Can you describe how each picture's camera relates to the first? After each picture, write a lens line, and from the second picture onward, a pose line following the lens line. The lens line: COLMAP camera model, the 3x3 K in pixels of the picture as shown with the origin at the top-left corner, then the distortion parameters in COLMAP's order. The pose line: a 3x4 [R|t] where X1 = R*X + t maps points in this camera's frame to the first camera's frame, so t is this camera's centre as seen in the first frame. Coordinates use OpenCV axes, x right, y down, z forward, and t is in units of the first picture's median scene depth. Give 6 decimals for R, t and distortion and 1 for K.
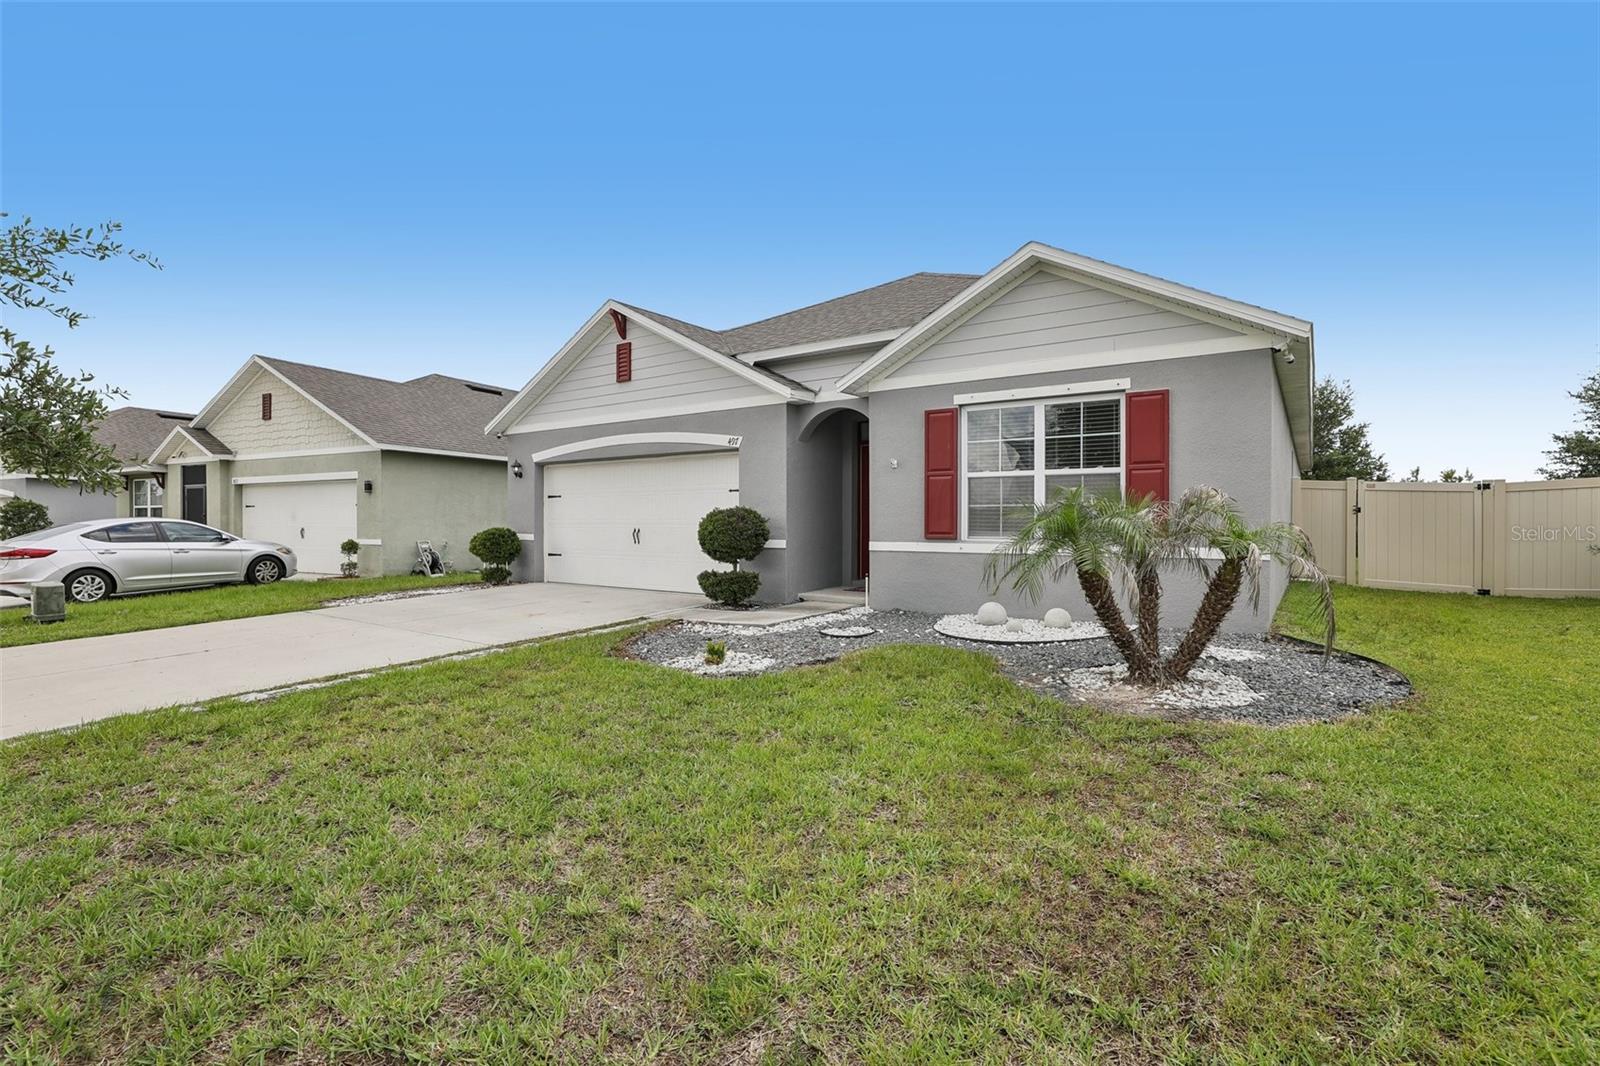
lens RADIAL K [[745.5, 0, 802.0], [0, 745.5, 525.8], [0, 0, 1]] dist [-0.035417, -0.000143]
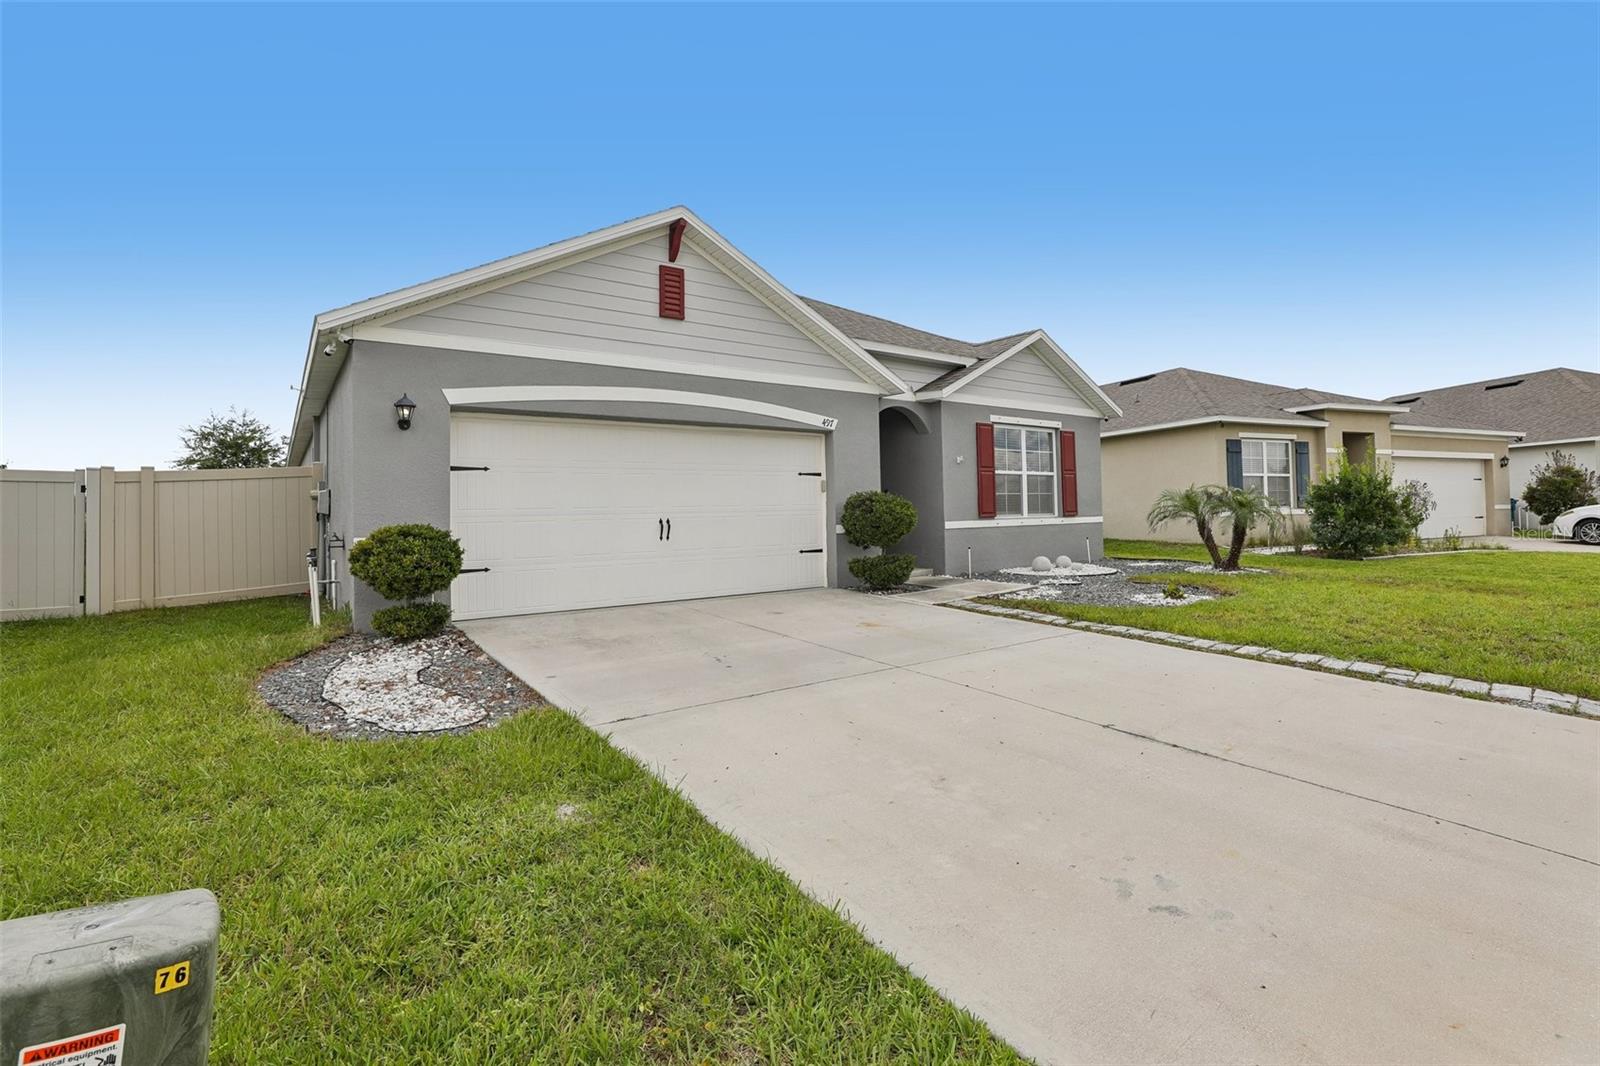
lens RADIAL K [[745.5, 0, 802.0], [0, 745.5, 525.8], [0, 0, 1]] dist [-0.035417, -0.000143]
pose [[0.322116, -0.017792, 0.946533, -1.025995], [0.027511, 0.999577, 0.009426, 0.008665], [-0.946300, 0.023004, 0.322470, 0.737803]]
